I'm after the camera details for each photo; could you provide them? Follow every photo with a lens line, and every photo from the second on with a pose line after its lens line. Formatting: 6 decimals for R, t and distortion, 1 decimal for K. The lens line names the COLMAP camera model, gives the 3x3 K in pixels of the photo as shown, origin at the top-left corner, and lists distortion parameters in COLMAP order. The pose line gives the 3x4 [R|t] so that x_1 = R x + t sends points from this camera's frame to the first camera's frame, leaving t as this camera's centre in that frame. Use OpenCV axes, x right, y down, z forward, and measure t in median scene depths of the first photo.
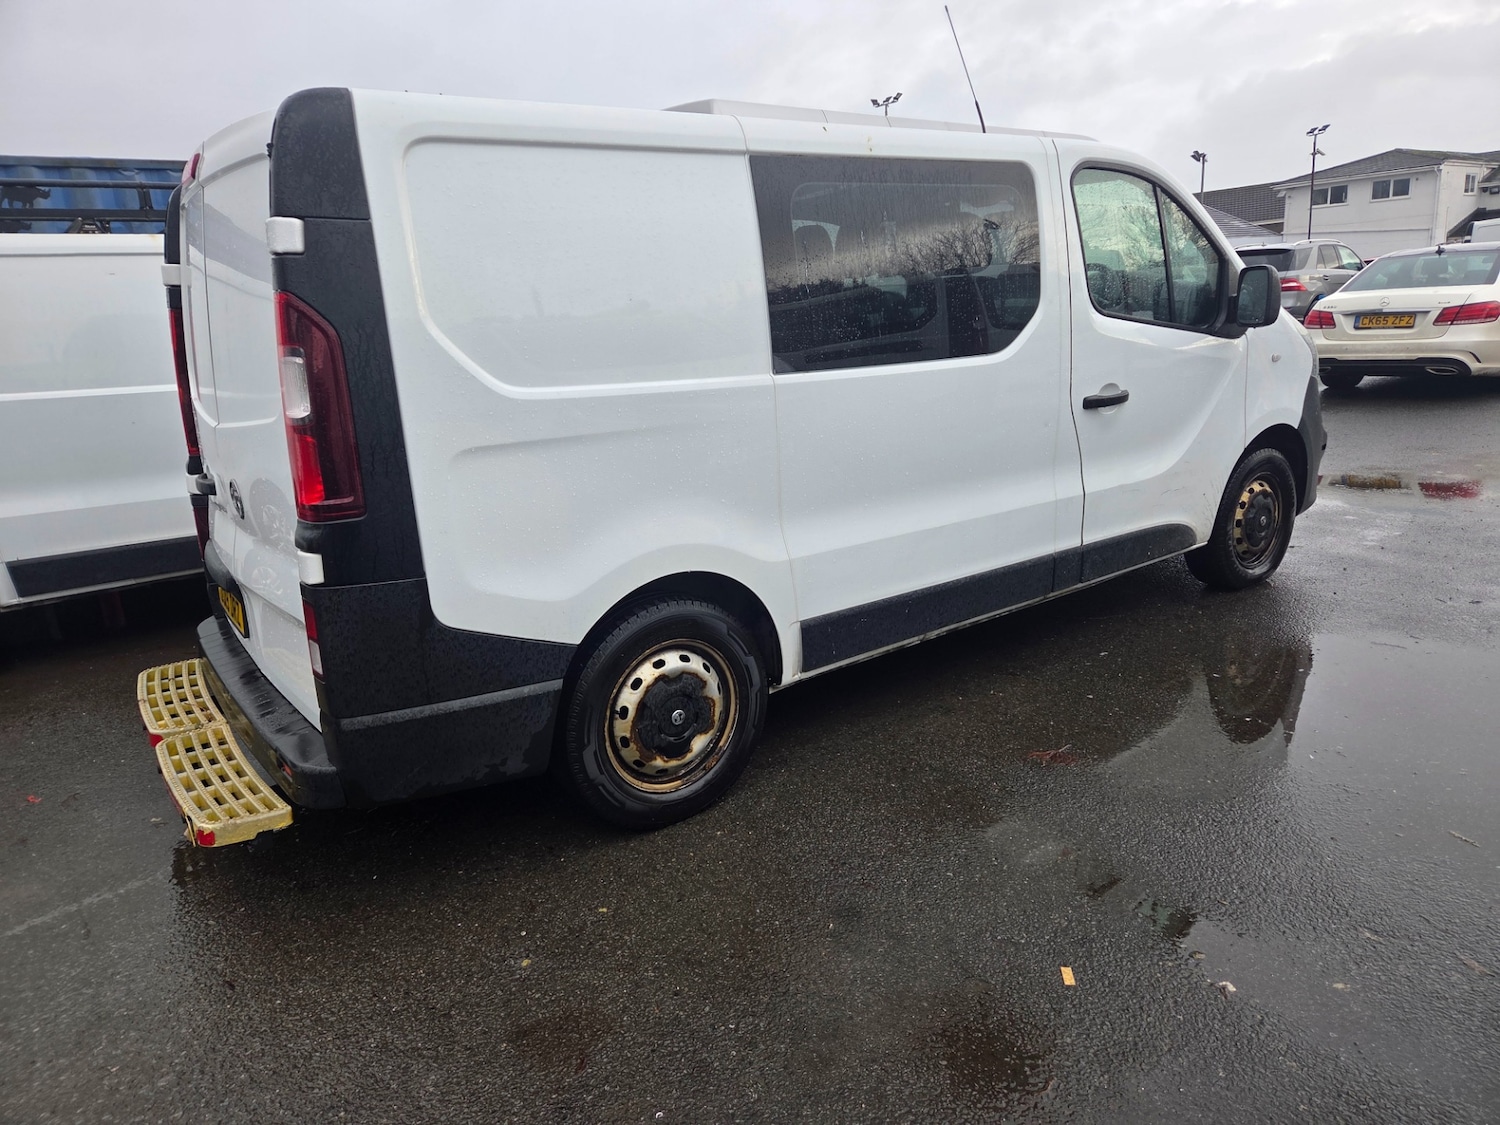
lens RADIAL K [[990.7, 0, 773.6], [0, 990.7, 545.0], [0, 0, 1]] dist [0.078674, -0.063062]
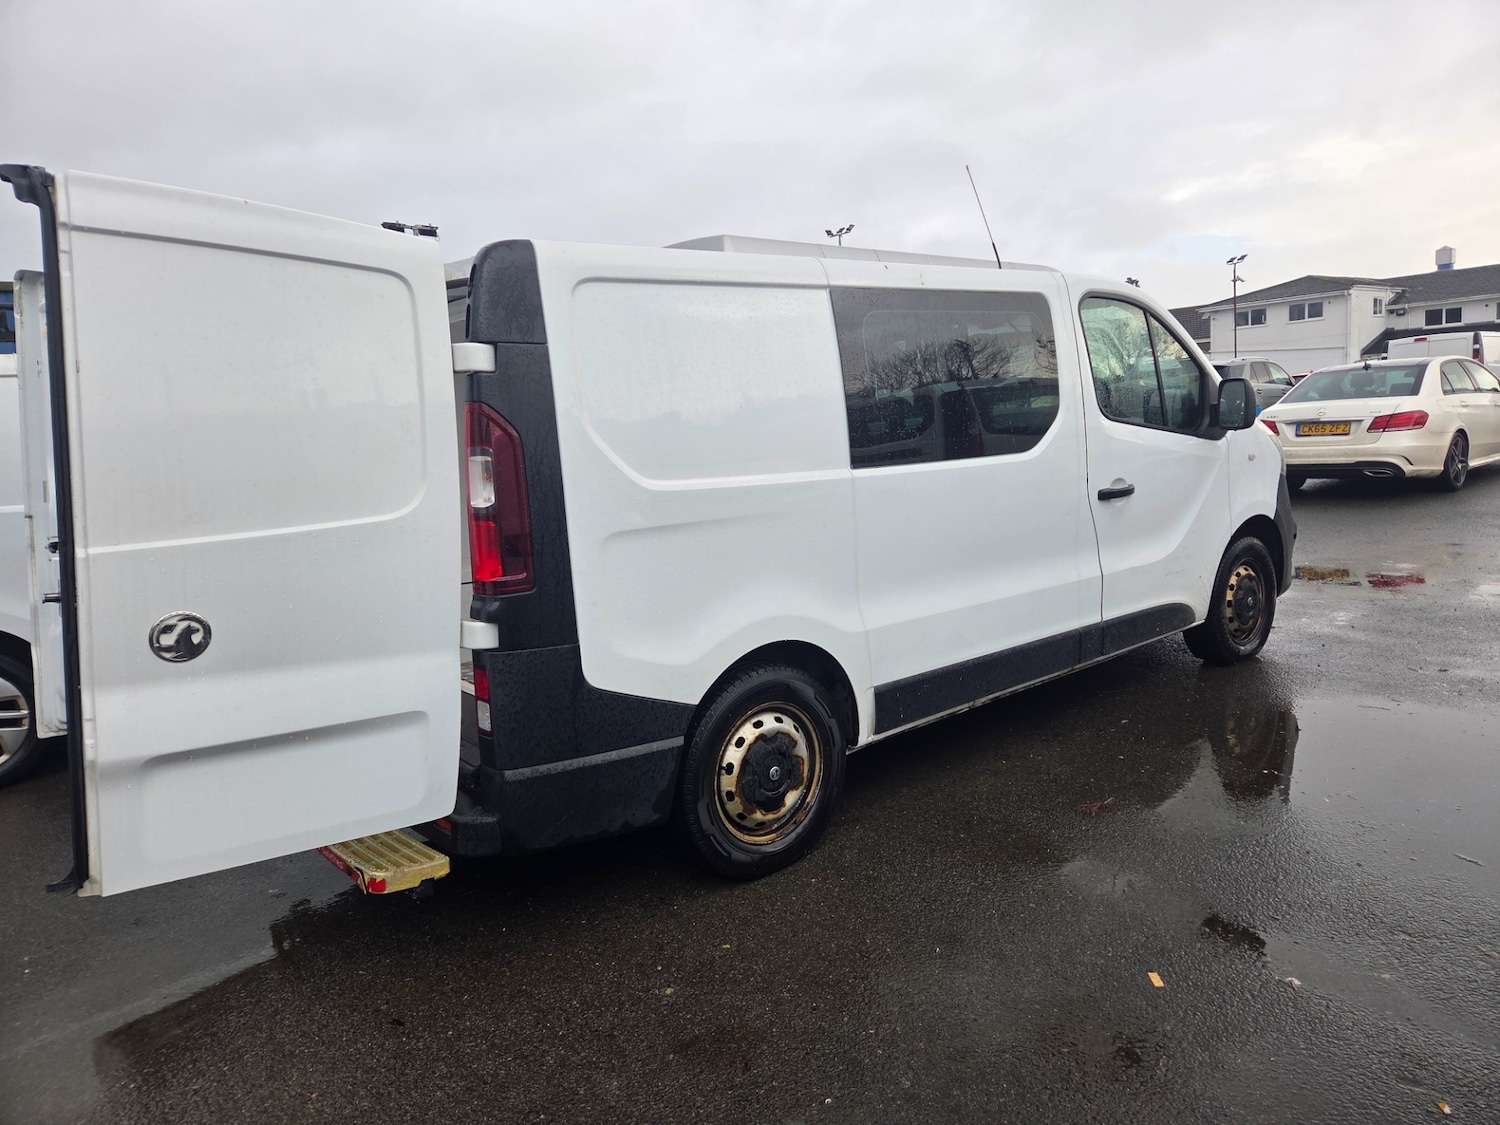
lens RADIAL K [[998.0, 0, 773.7], [0, 998.0, 545.7], [0, 0, 1]] dist [0.082463, -0.066760]
pose [[0.998444, -0.013775, 0.054027, -0.151768], [0.019704, 0.993648, -0.110792, 0.043199], [-0.052157, 0.111684, 0.992374, -0.140208]]
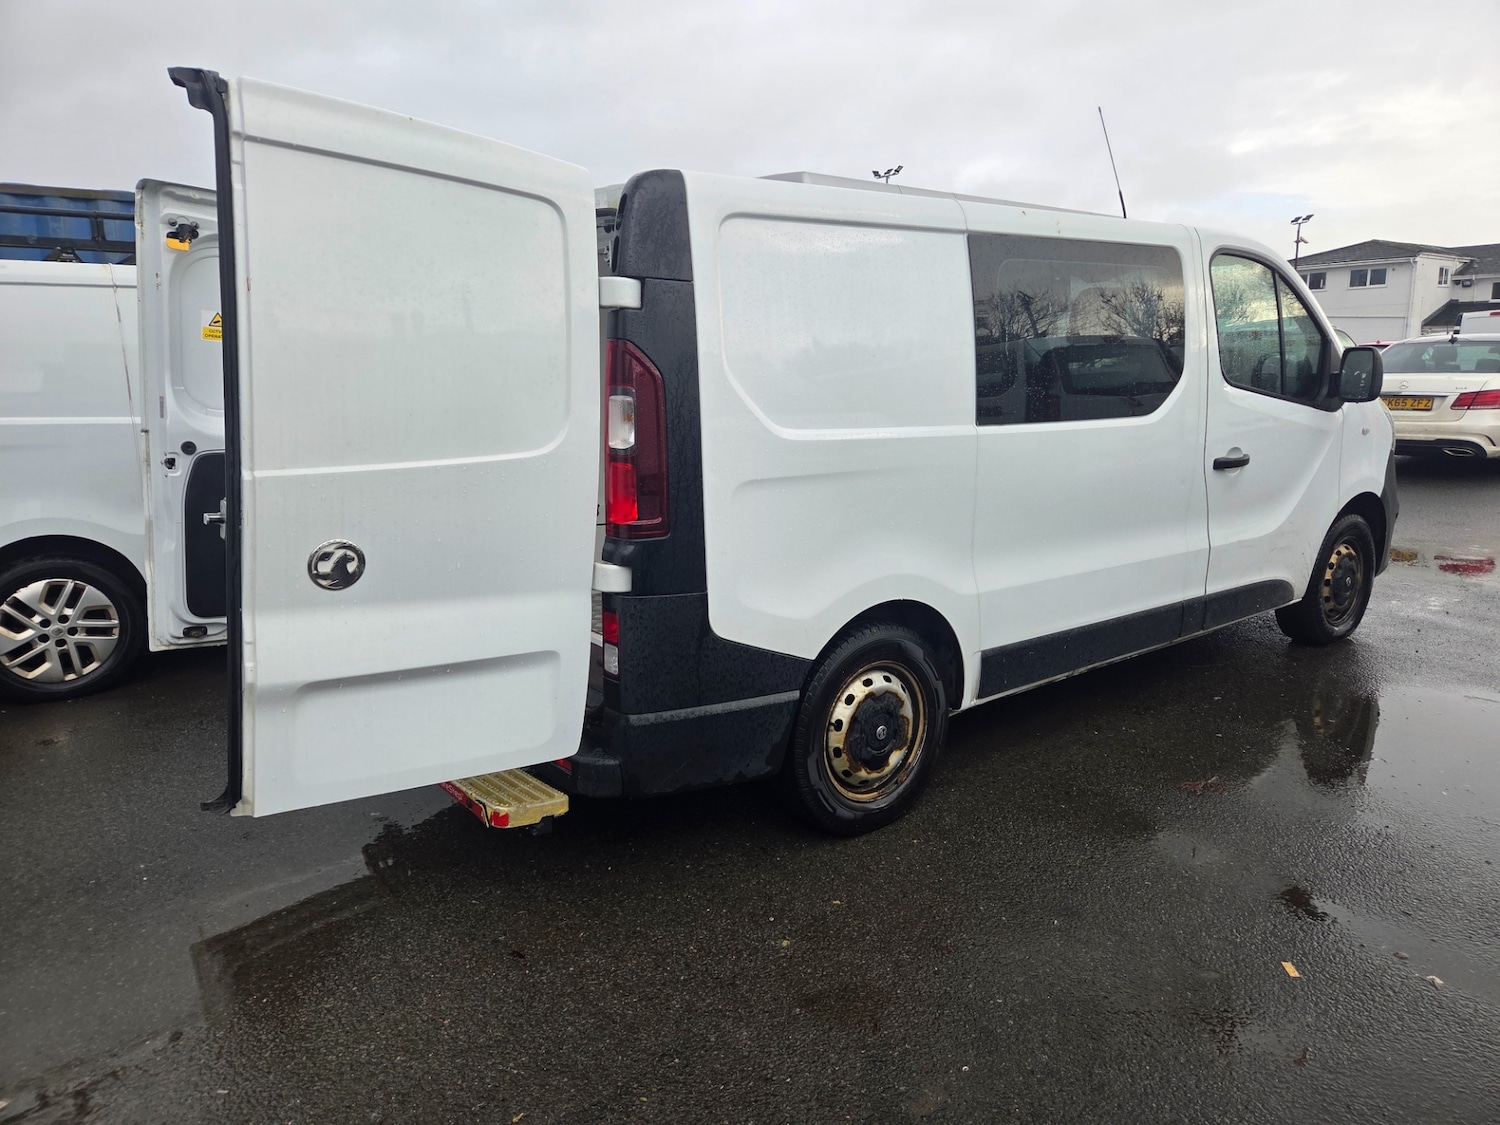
lens RADIAL K [[997.1, 0, 751.2], [0, 997.1, 547.9], [0, 0, 1]] dist [0.087475, -0.075419]
pose [[0.999050, 0.038334, 0.020710, -0.265731], [-0.037175, 0.997863, -0.053737, 0.033832], [-0.022725, 0.052916, 0.998340, -0.109554]]
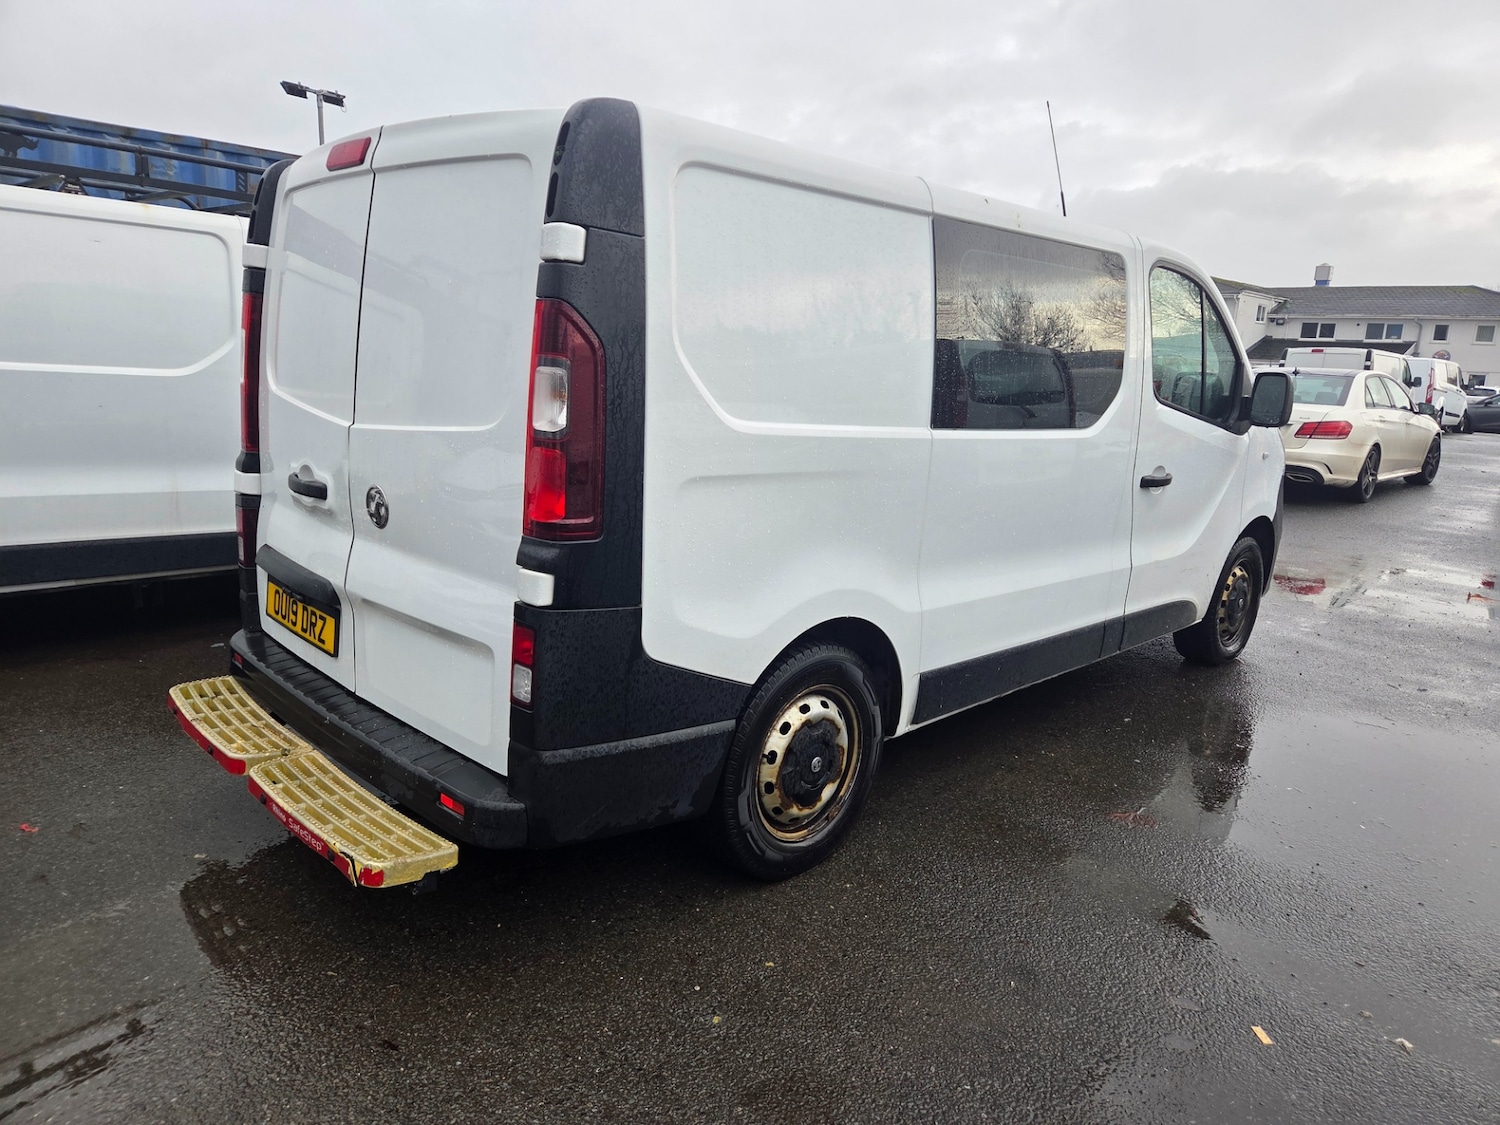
lens RADIAL K [[992.9, 0, 755.2], [0, 992.9, 542.2], [0, 0, 1]] dist [0.076192, -0.059894]
pose [[0.981703, 0.079742, 0.172916, -0.337180], [-0.070892, 0.995867, -0.056779, 0.014500], [-0.176729, 0.043482, 0.983299, 0.031810]]
